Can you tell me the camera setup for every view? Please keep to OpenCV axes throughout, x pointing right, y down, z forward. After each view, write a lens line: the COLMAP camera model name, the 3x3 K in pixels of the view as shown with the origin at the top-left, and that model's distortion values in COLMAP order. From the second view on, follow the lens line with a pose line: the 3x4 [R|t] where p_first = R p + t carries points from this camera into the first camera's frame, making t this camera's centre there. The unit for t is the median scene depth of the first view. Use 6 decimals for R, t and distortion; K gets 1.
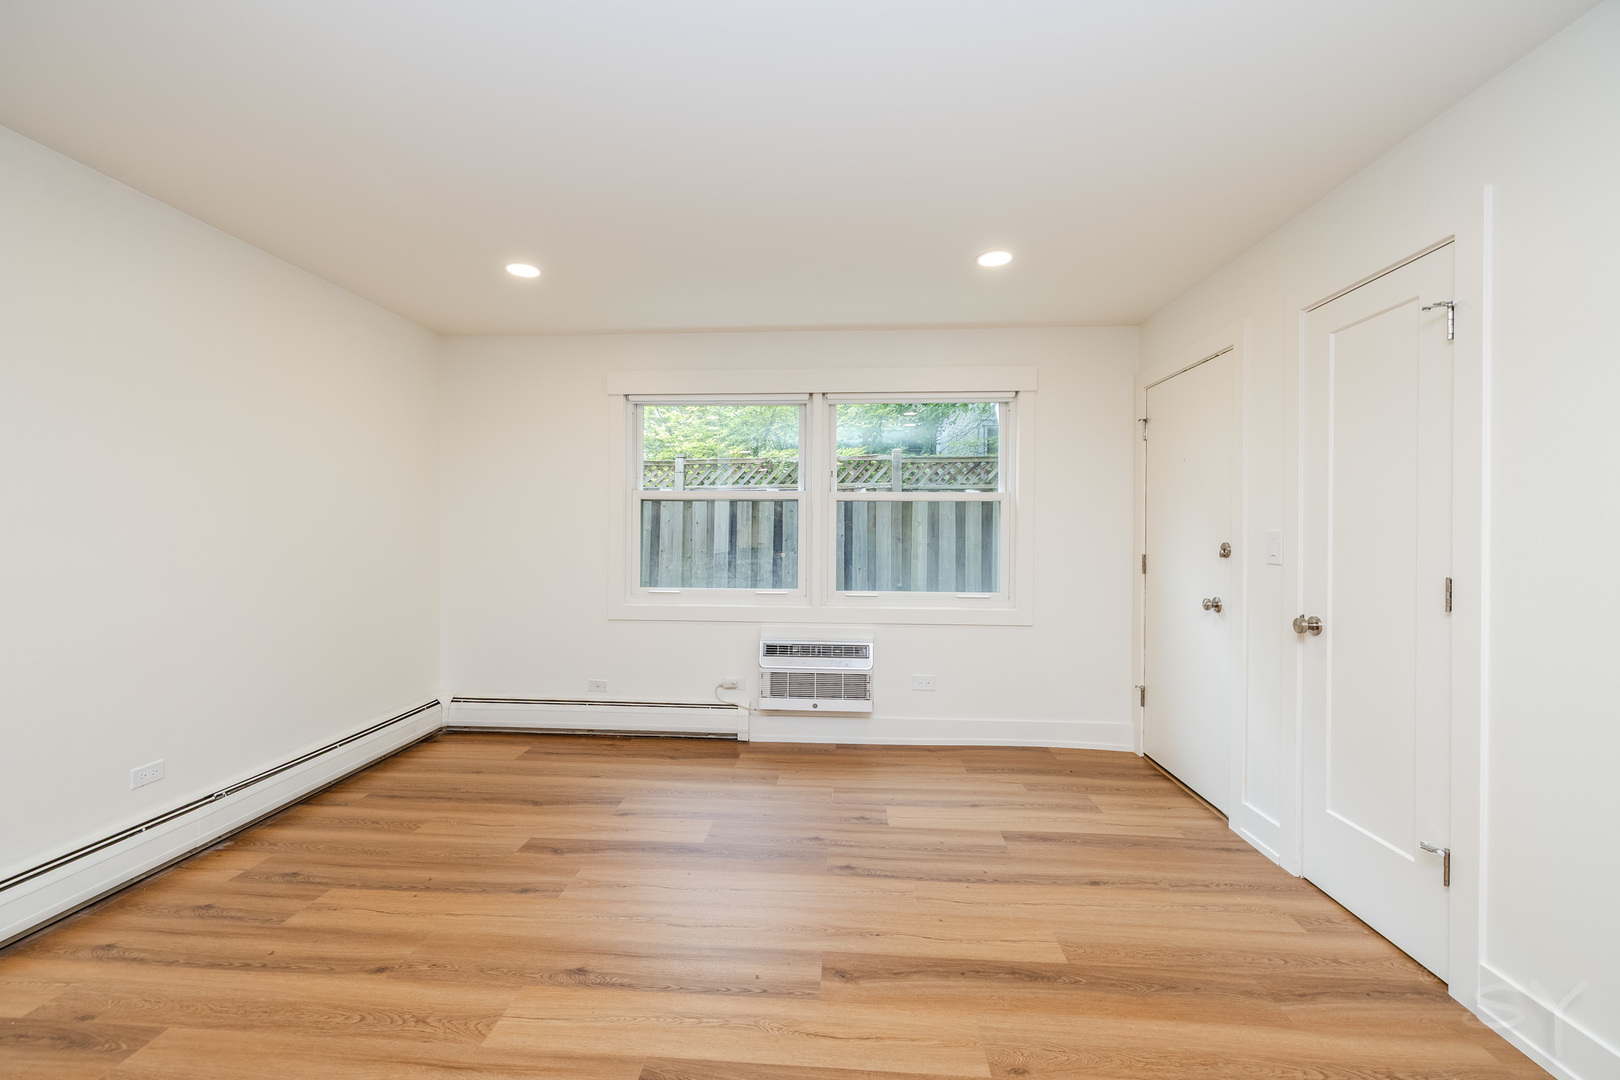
lens RADIAL K [[681.8, 0, 805.7], [0, 681.8, 538.7], [0, 0, 1]] dist [0.001667, -0.000056]
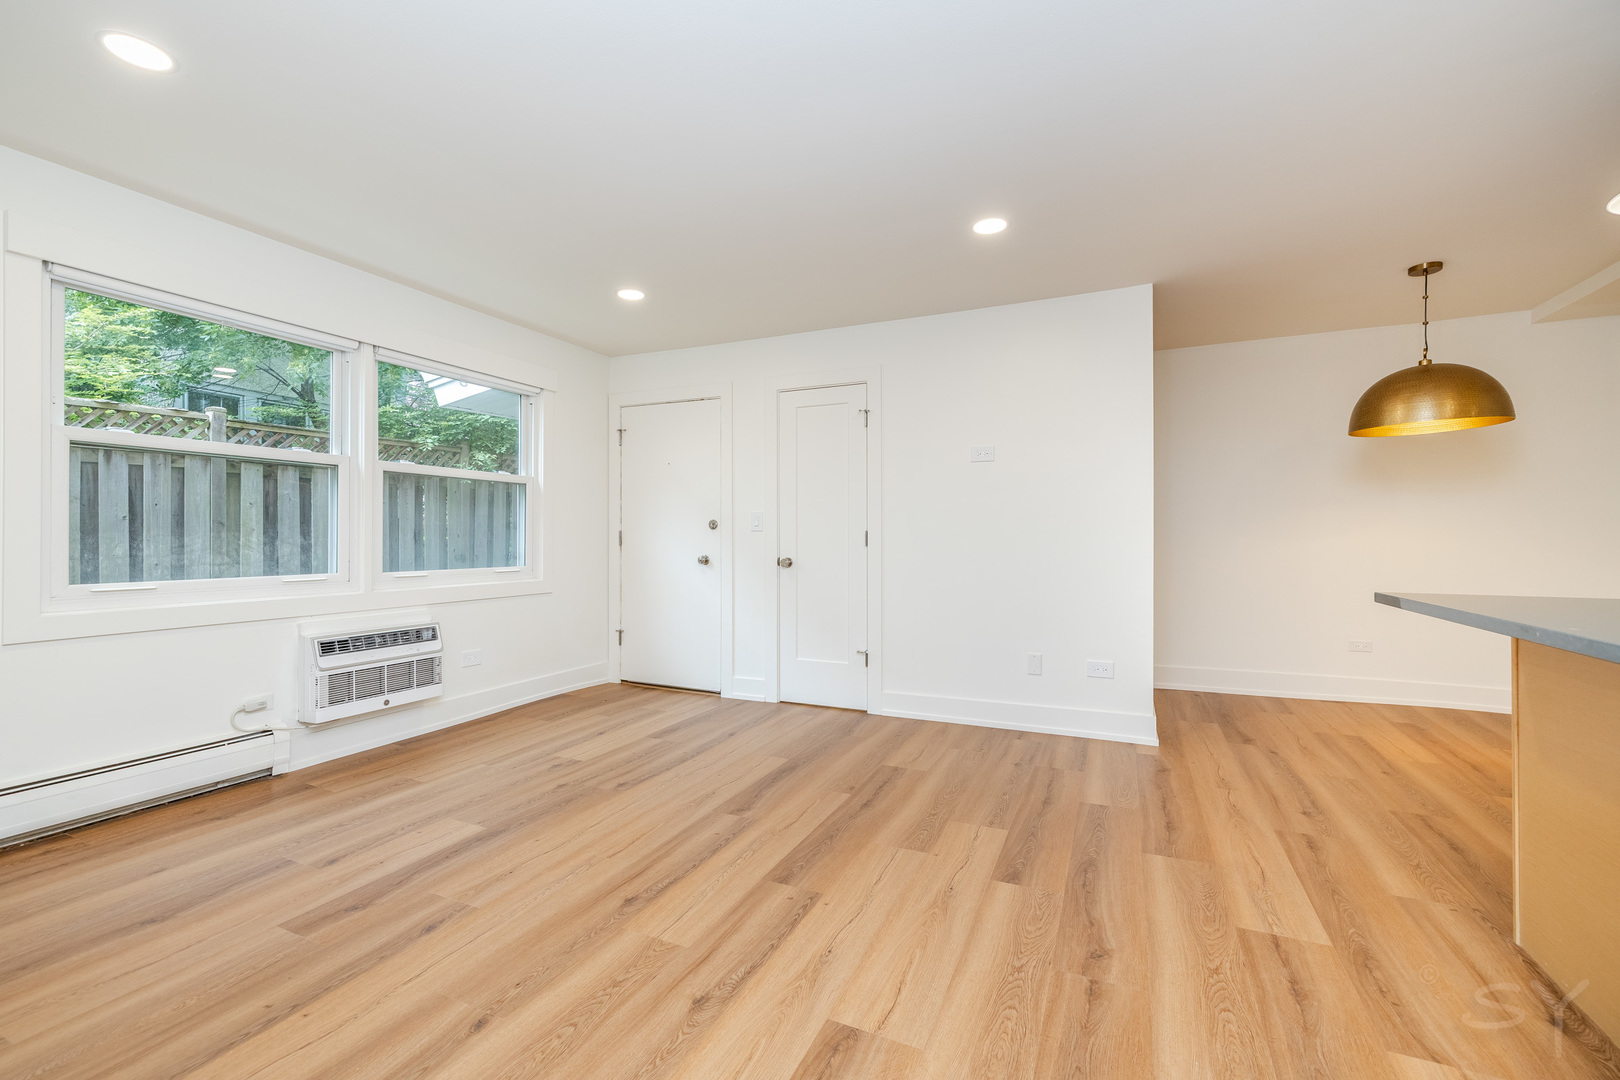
lens RADIAL K [[683.4, 0, 800.2], [0, 683.4, 534.8], [0, 0, 1]] dist [-0.000064, -0.000019]
pose [[0.366275, -0.001611, 0.930505, -0.628501], [0.007736, 0.999969, -0.001314, 0.035471], [-0.930474, 0.007680, 0.366277, 0.185542]]
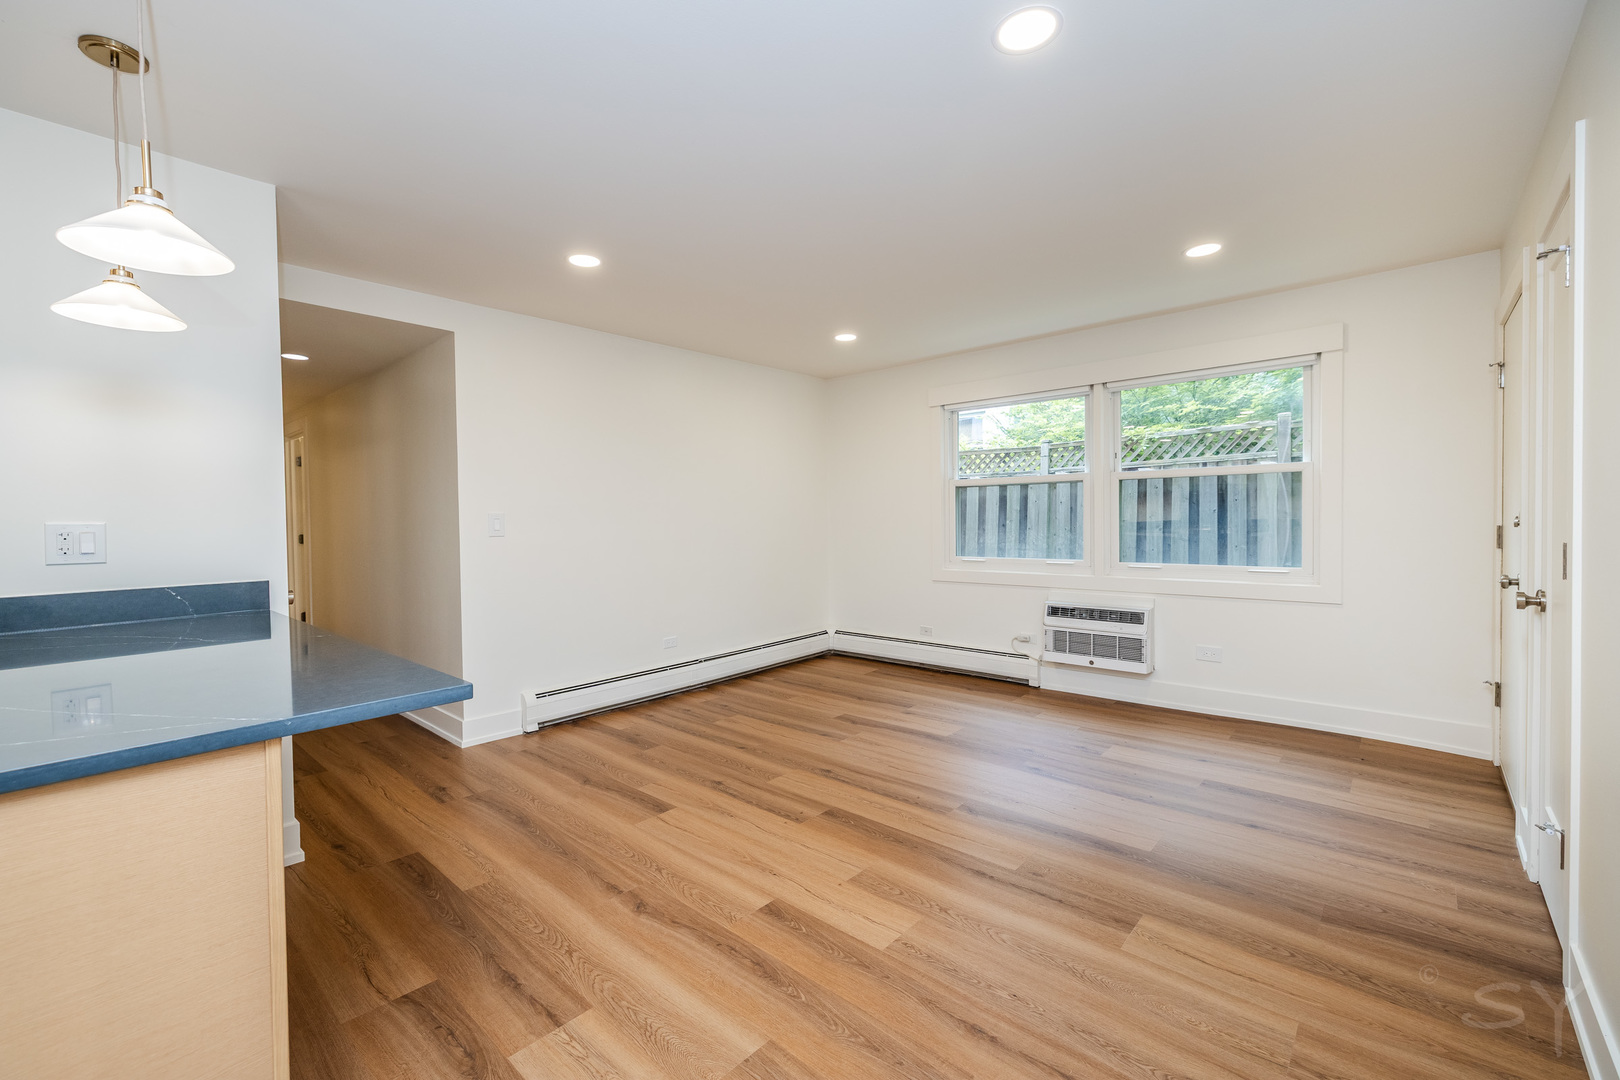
lens RADIAL K [[683.4, 0, 800.2], [0, 683.4, 534.8], [0, 0, 1]] dist [-0.000064, -0.000019]
pose [[0.784166, -0.002851, -0.620545, 0.349563], [0.016278, 0.999740, 0.015977, 0.007271], [0.620338, -0.022629, 0.784008, -0.190862]]
